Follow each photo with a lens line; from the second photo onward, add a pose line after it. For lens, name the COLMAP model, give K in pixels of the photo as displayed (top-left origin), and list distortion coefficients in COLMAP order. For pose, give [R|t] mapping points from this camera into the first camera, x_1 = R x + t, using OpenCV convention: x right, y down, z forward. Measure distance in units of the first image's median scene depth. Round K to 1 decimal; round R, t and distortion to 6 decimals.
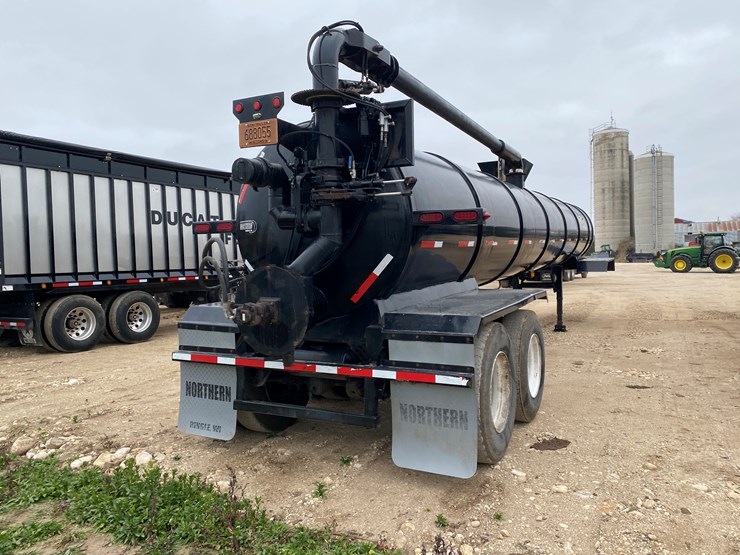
lens RADIAL K [[544.4, 0, 379.6], [0, 544.4, 272.9], [0, 0, 1]] dist [0.024228, -0.009557]
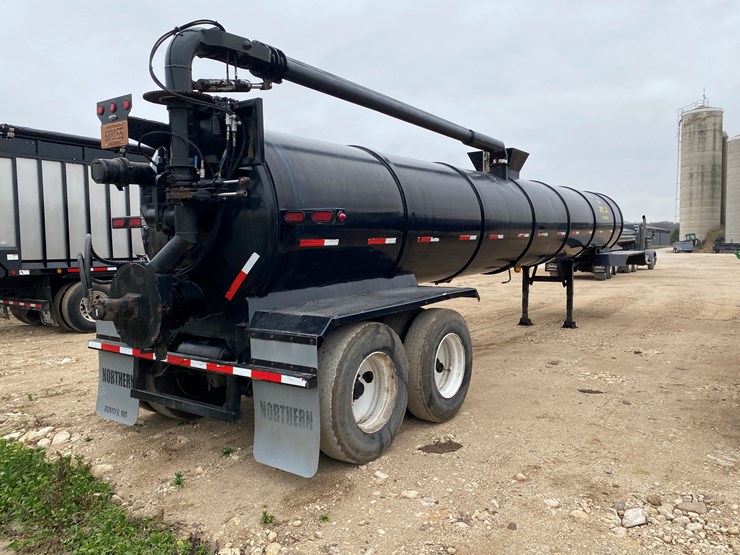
lens RADIAL K [[544.9, 0, 378.5], [0, 544.9, 279.7], [0, 0, 1]] dist [0.017738, -0.001484]
pose [[0.991443, 0.021528, -0.128752, 0.327235], [-0.016652, 0.999107, 0.038830, -0.024365], [0.129473, -0.036354, 0.990916, 0.024961]]
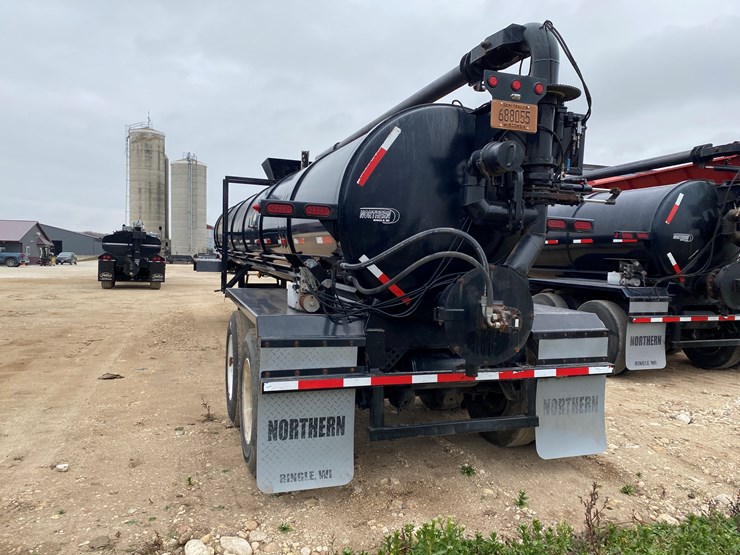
lens RADIAL K [[548.8, 0, 365.8], [0, 548.8, 281.5], [0, 0, 1]] dist [0.033159, -0.027282]
pose [[0.701595, 0.005379, 0.712556, -0.825438], [-0.015709, 0.999845, 0.007920, 0.008325], [-0.712403, -0.016750, 0.701571, 0.429931]]
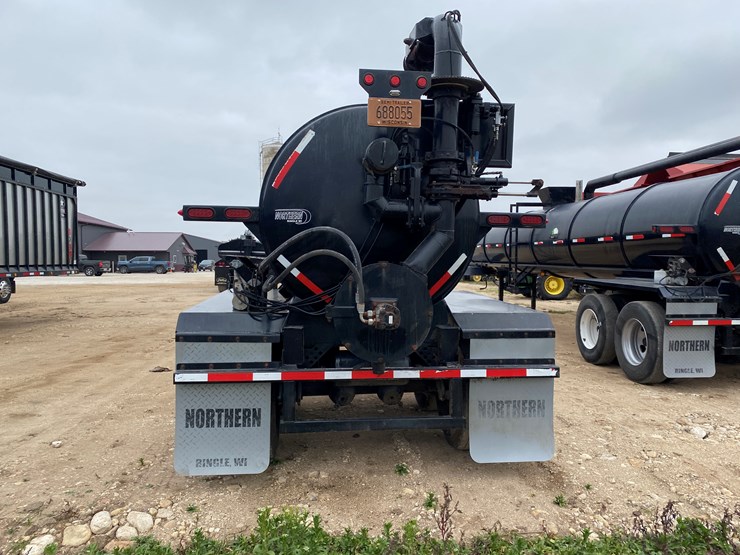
lens RADIAL K [[547.2, 0, 367.7], [0, 547.2, 284.4], [0, 0, 1]] dist [0.021886, -0.008582]
pose [[0.840287, 0.000824, 0.542141, -0.592828], [-0.006944, 0.999933, 0.009243, 0.012385], [-0.542097, -0.011531, 0.840237, 0.218638]]
